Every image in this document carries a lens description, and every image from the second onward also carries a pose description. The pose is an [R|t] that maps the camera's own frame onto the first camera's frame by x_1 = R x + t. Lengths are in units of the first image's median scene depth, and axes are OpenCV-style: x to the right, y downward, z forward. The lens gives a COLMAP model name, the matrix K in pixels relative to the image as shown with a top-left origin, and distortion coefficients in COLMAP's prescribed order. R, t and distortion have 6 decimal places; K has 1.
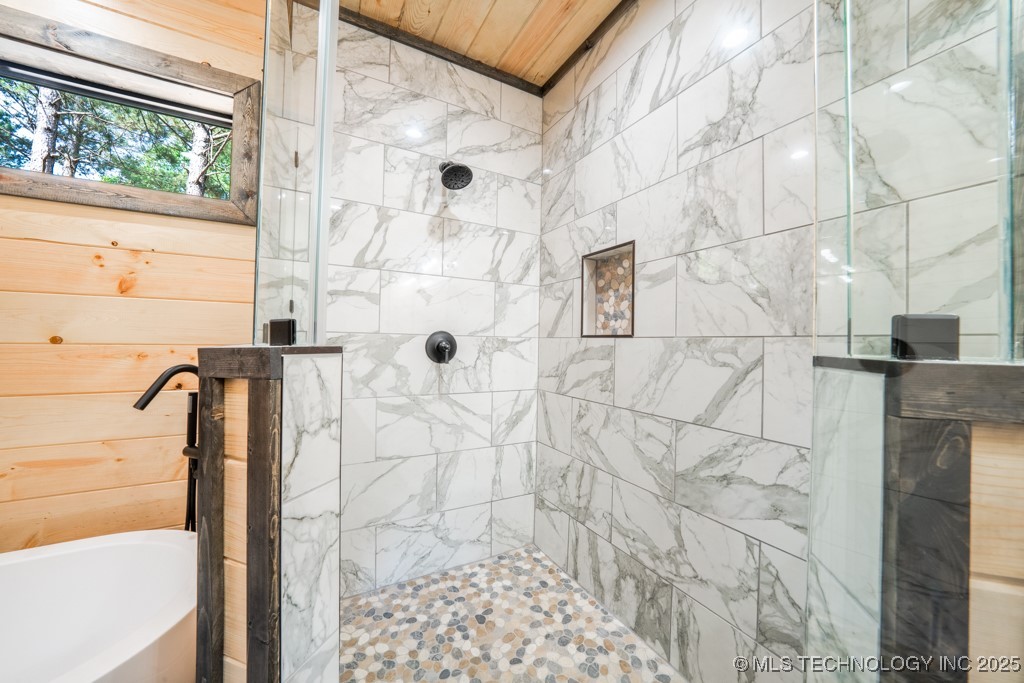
lens RADIAL K [[361.6, 0, 509.5], [0, 361.6, 339.1], [0, 0, 1]] dist [-0.028000, 0.006682]
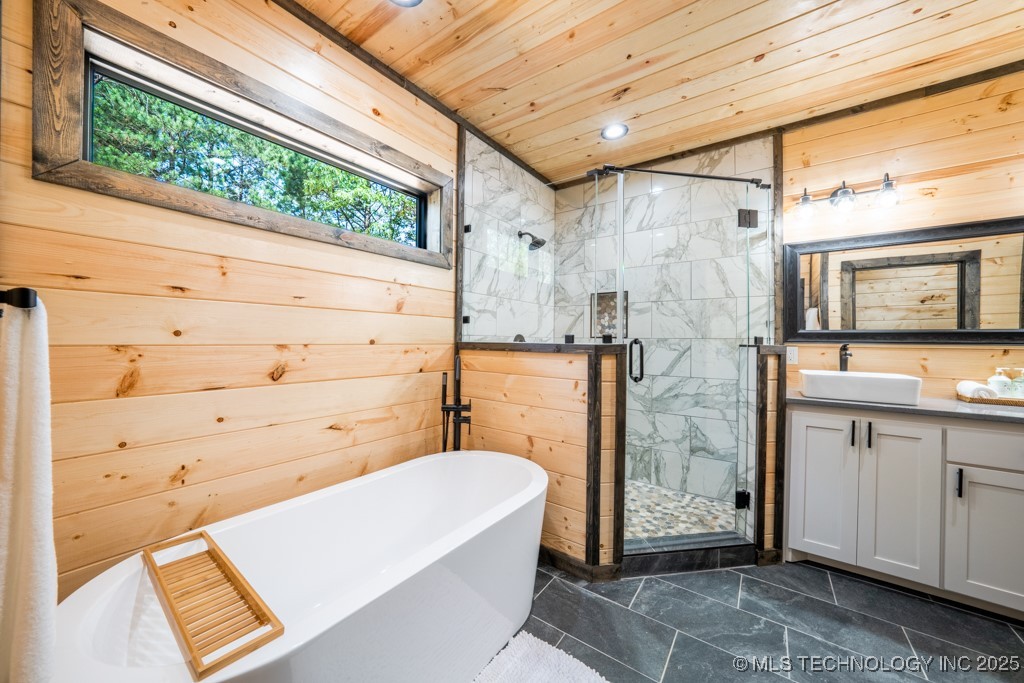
lens RADIAL K [[361.6, 0, 509.5], [0, 361.6, 339.1], [0, 0, 1]] dist [-0.028000, 0.006682]
pose [[0.901307, -0.004600, 0.433156, -1.153432], [0.000618, 0.999956, 0.009333, -0.019808], [-0.433180, -0.008144, 0.901271, -0.564717]]
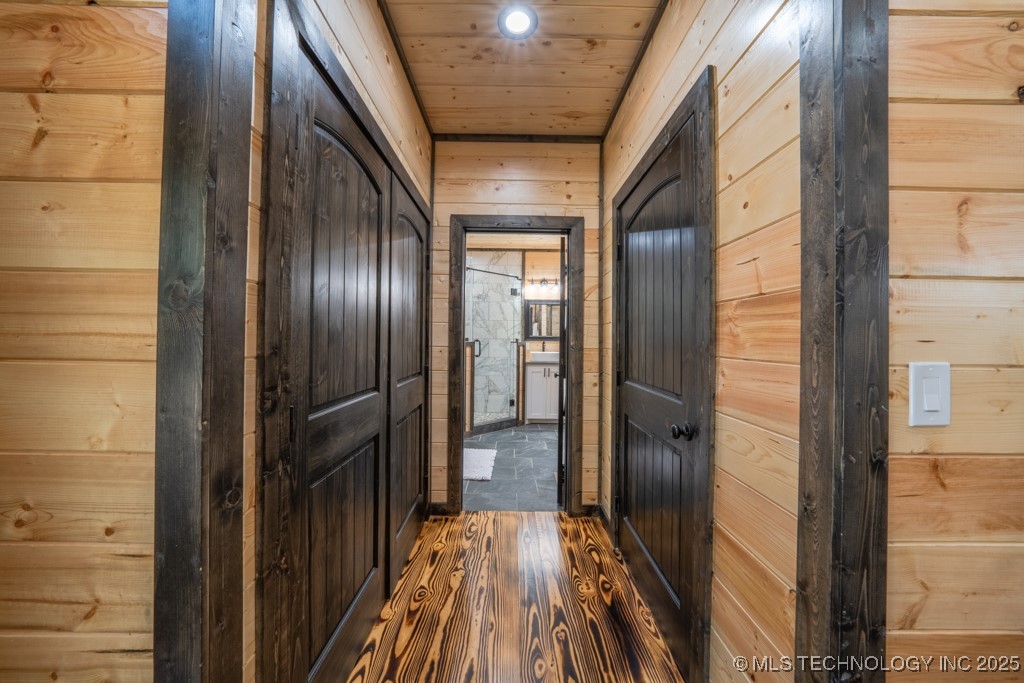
lens RADIAL K [[361.6, 0, 509.5], [0, 361.6, 339.1], [0, 0, 1]] dist [-0.028000, 0.006682]
pose [[0.477016, -0.006341, 0.878872, -2.846651], [-0.010269, 0.999865, 0.012788, -0.054710], [-0.878835, -0.015125, 0.476887, -1.366754]]
